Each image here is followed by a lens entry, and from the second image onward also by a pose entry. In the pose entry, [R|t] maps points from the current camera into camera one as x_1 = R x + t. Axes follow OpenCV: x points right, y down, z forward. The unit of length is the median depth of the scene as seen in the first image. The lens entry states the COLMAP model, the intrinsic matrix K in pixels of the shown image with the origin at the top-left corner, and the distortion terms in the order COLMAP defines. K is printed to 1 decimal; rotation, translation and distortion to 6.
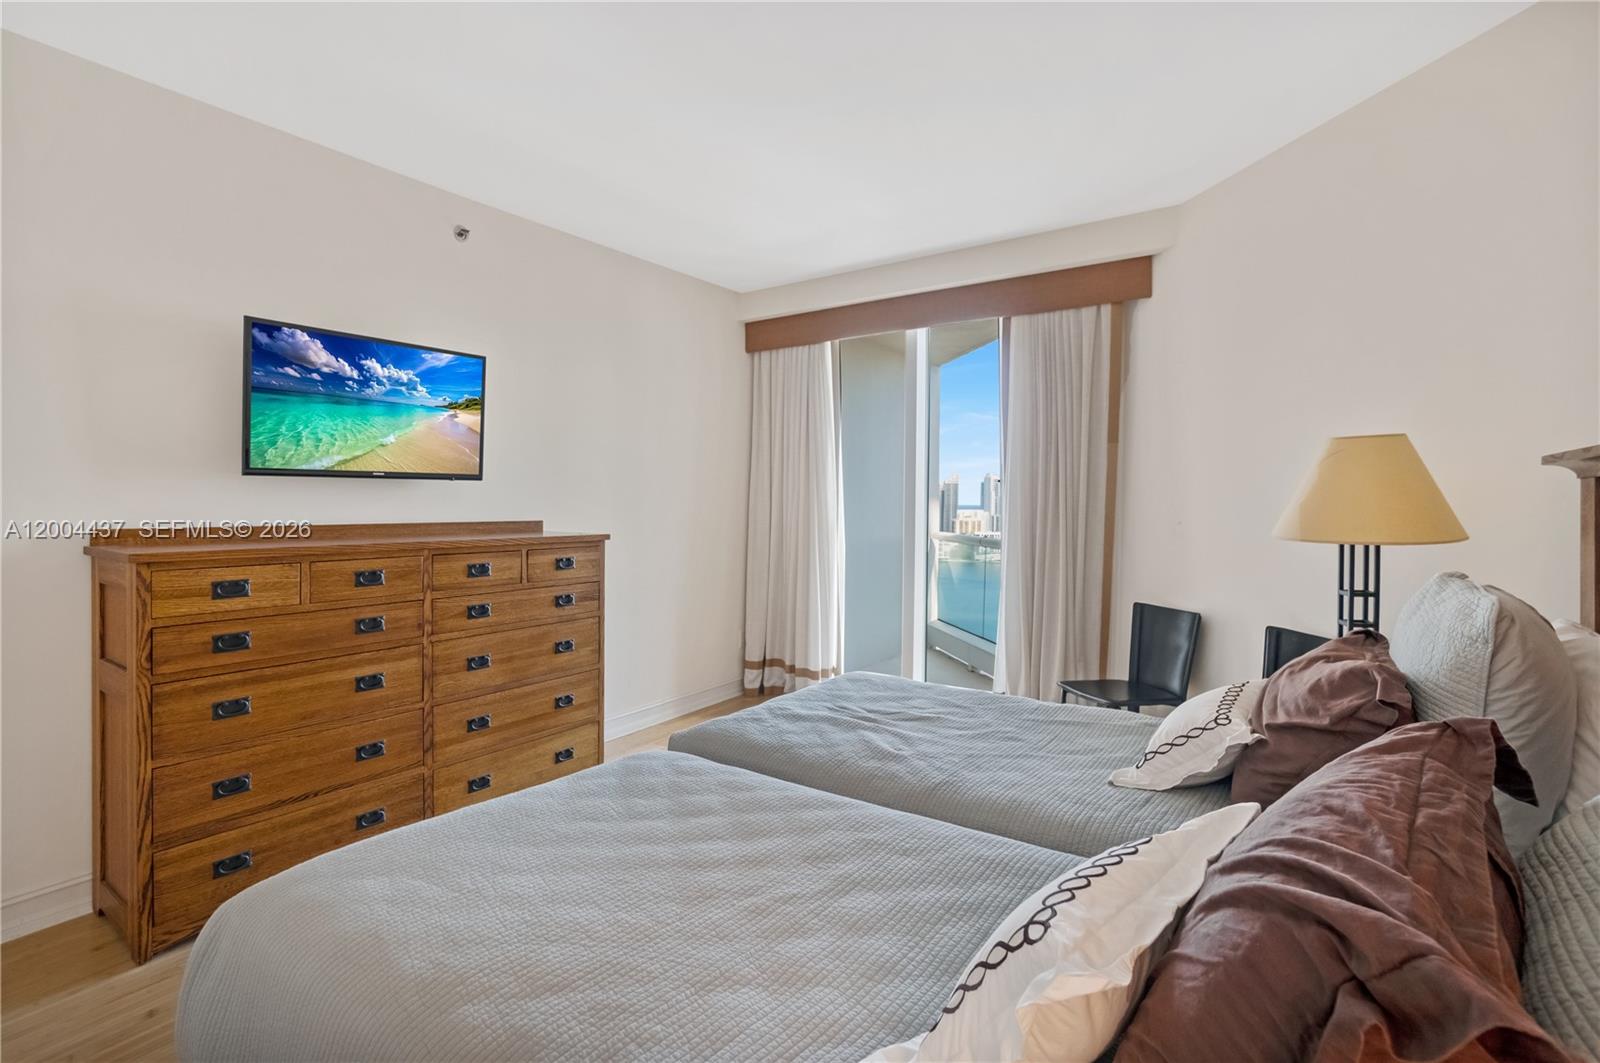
lens RADIAL K [[744.3, 0, 774.1], [0, 744.3, 512.8], [0, 0, 1]] dist [-0.066346, 0.023450]
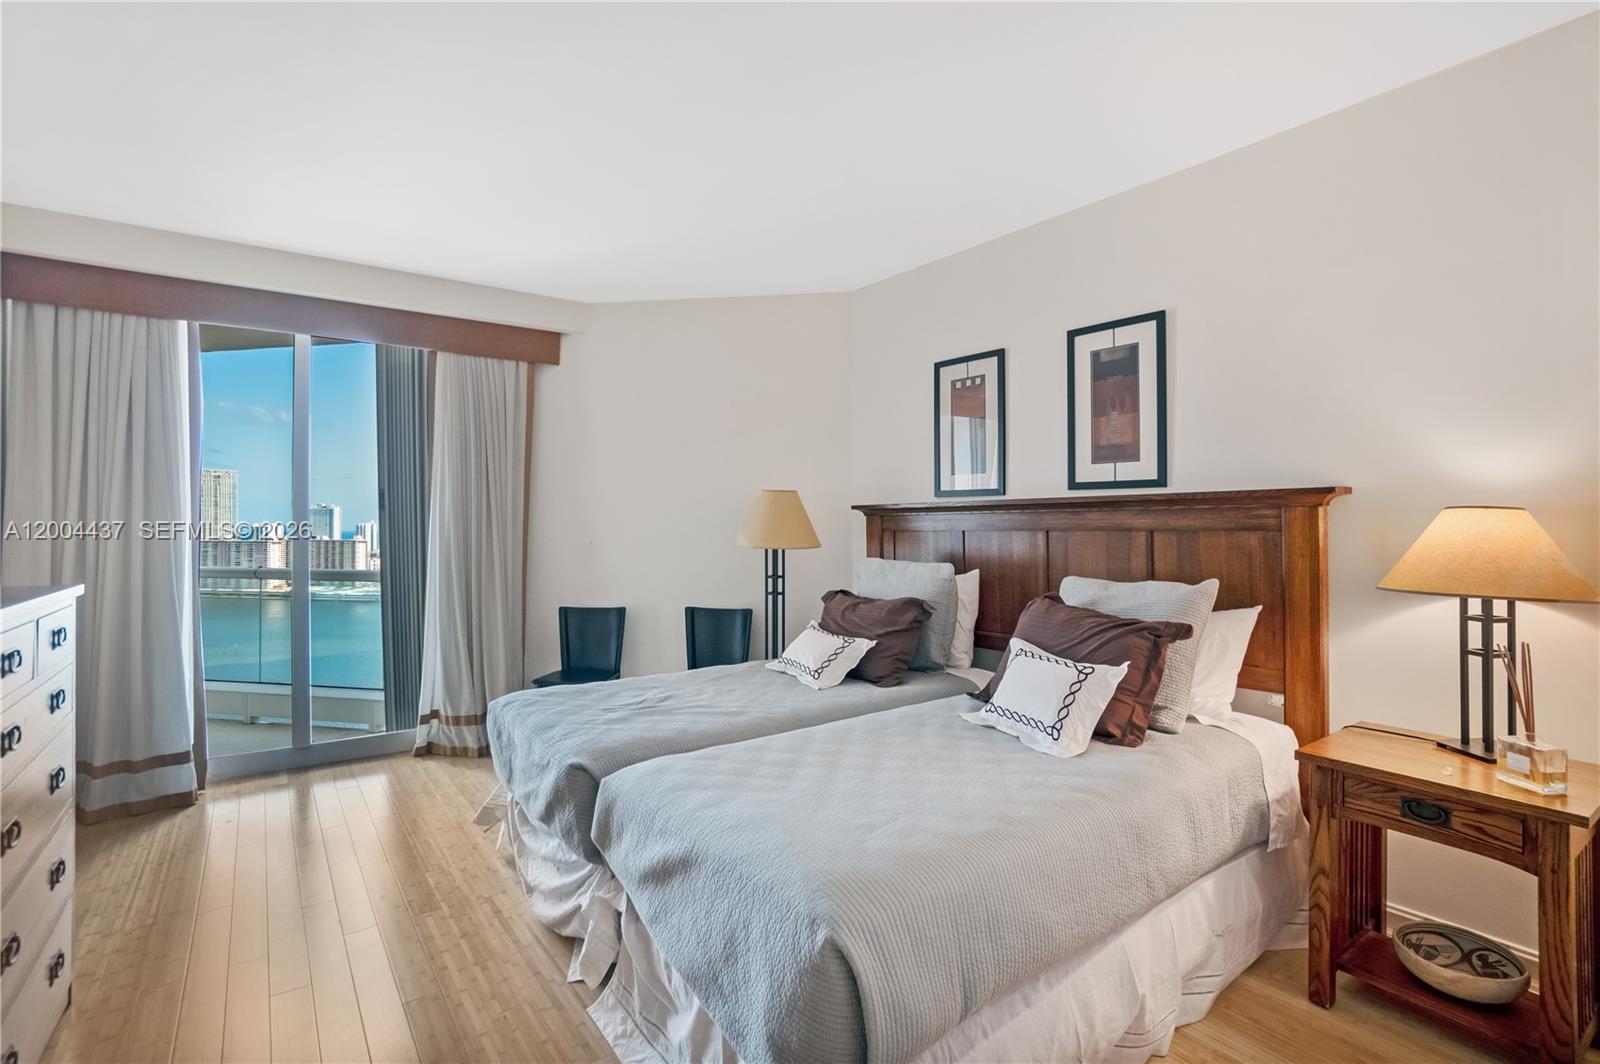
lens RADIAL K [[744.3, 0, 774.1], [0, 744.3, 513.3], [0, 0, 1]] dist [-0.066346, 0.023450]
pose [[0.311688, 0.008320, 0.950148, -0.631095], [0.017532, 0.999741, -0.014505, -0.013626], [-0.950023, 0.021179, 0.311462, 0.267911]]
